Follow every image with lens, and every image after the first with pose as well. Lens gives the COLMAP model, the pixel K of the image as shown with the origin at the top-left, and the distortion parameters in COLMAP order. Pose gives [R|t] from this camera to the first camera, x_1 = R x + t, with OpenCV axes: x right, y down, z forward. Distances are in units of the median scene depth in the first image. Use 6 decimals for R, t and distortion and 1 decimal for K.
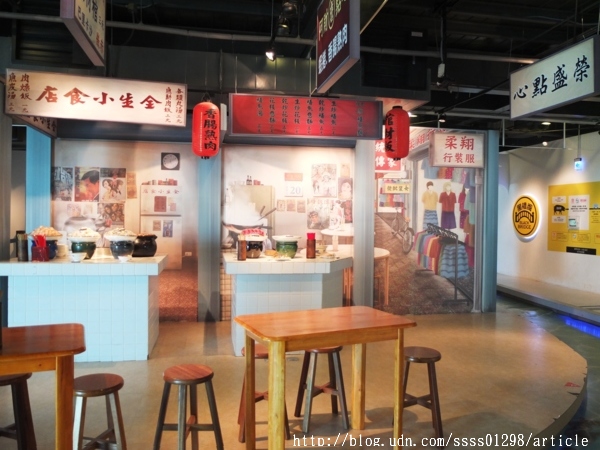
lens RADIAL K [[495.4, 0, 300.2], [0, 495.4, 221.5], [0, 0, 1]] dist [-0.058781, -0.000419]
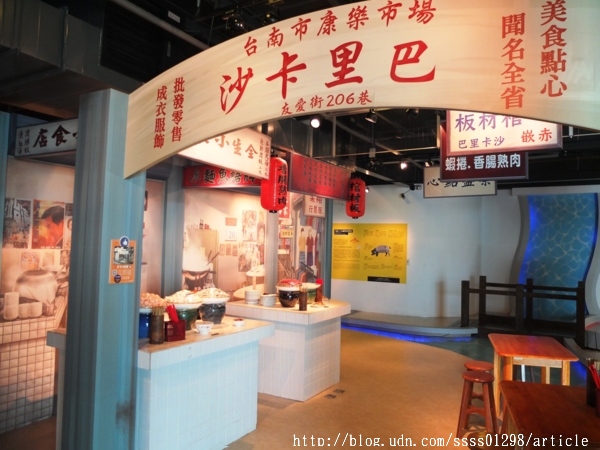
lens RADIAL K [[476.0, 0, 300.6], [0, 476.0, 224.5], [0, 0, 1]] dist [-0.061254, 0.046687]
pose [[0.654669, 0.032688, 0.755208, -0.674754], [-0.013692, 0.999413, -0.031389, -0.056258], [-0.755791, 0.010209, 0.654733, 0.246811]]
